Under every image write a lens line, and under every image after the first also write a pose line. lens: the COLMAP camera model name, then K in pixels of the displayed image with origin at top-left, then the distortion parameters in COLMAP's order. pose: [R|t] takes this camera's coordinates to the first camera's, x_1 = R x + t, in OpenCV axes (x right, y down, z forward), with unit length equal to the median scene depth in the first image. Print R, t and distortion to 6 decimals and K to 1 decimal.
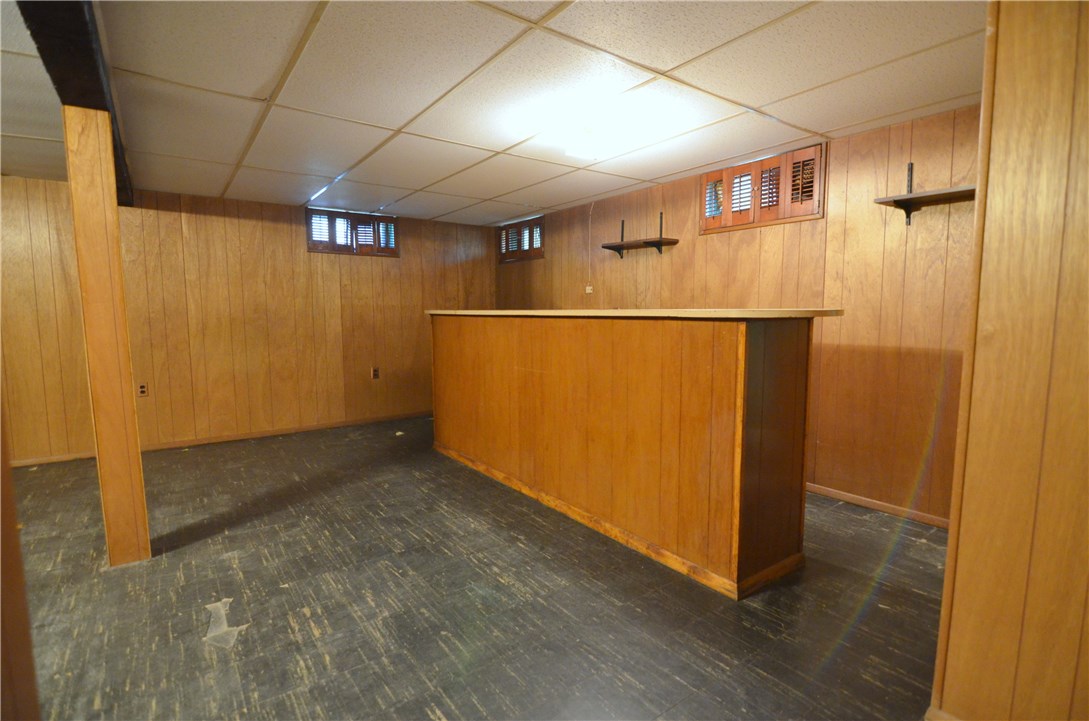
lens RADIAL K [[526.5, 0, 543.9], [0, 526.5, 366.9], [0, 0, 1]] dist [-0.005039, -0.010588]
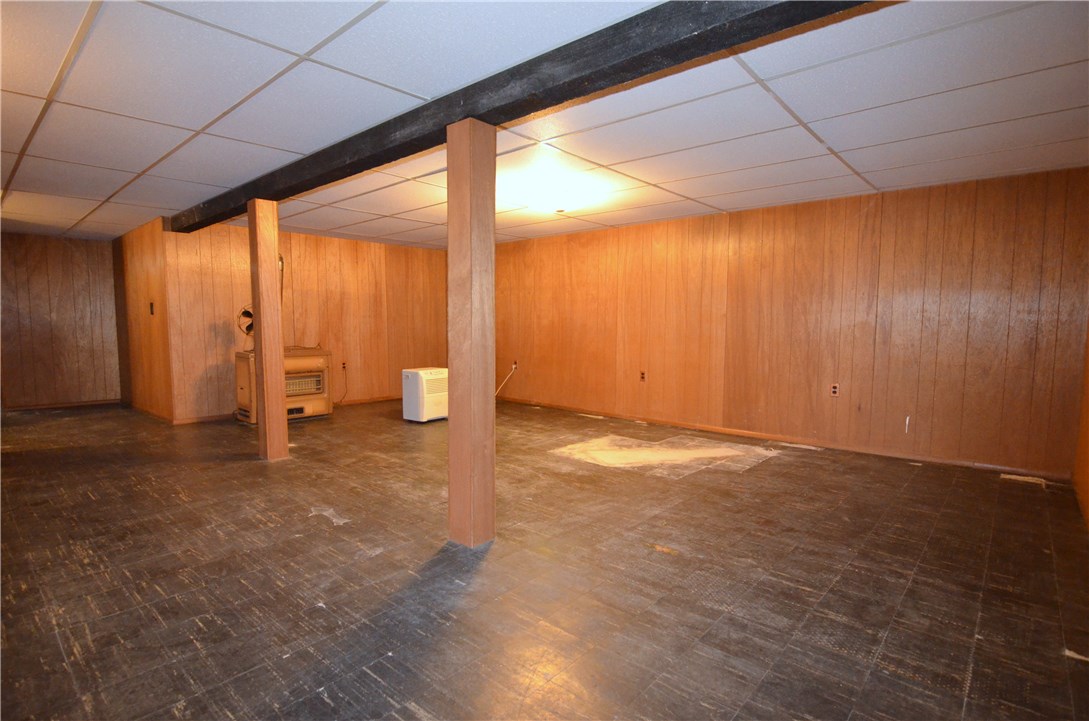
lens RADIAL K [[526.5, 0, 543.9], [0, 526.5, 366.9], [0, 0, 1]] dist [-0.005039, -0.010588]
pose [[-0.973638, 0.020218, -0.227203, -0.440437], [-0.022934, 0.982340, 0.185693, -0.116102], [0.226945, 0.186008, -0.955980, 1.253860]]
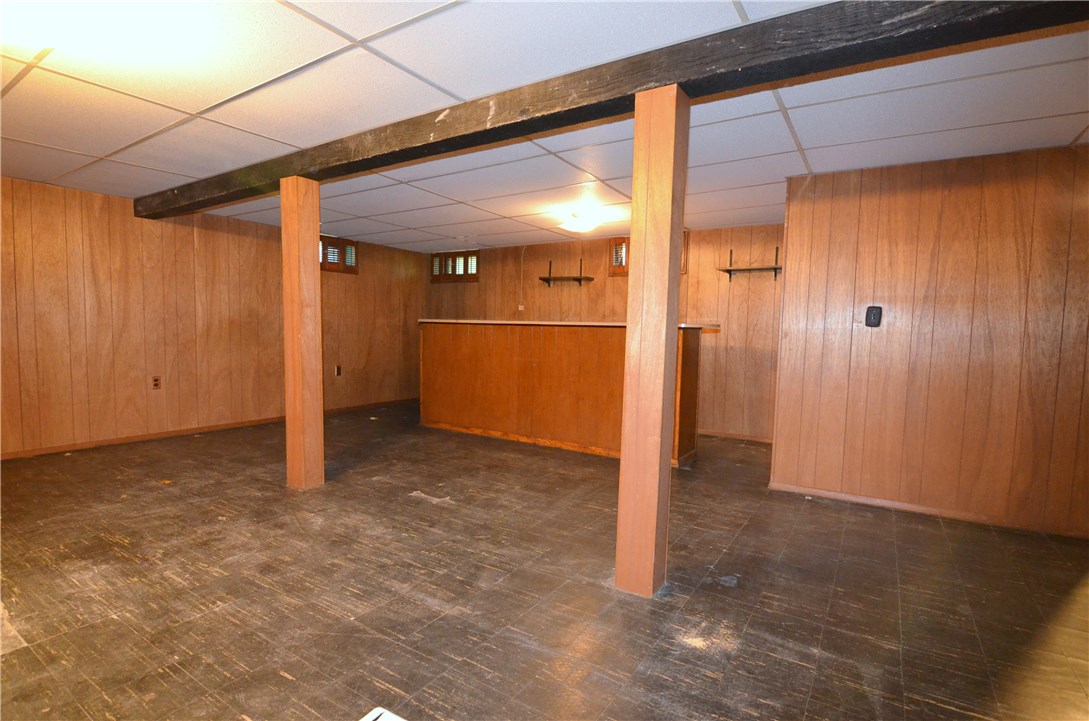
lens RADIAL K [[526.5, 0, 543.9], [0, 526.5, 366.9], [0, 0, 1]] dist [-0.005039, -0.010588]
pose [[0.930748, -0.003489, 0.365644, -0.448025], [0.013738, 0.999582, -0.025434, 0.054366], [-0.365402, 0.028696, 0.930407, -0.369965]]
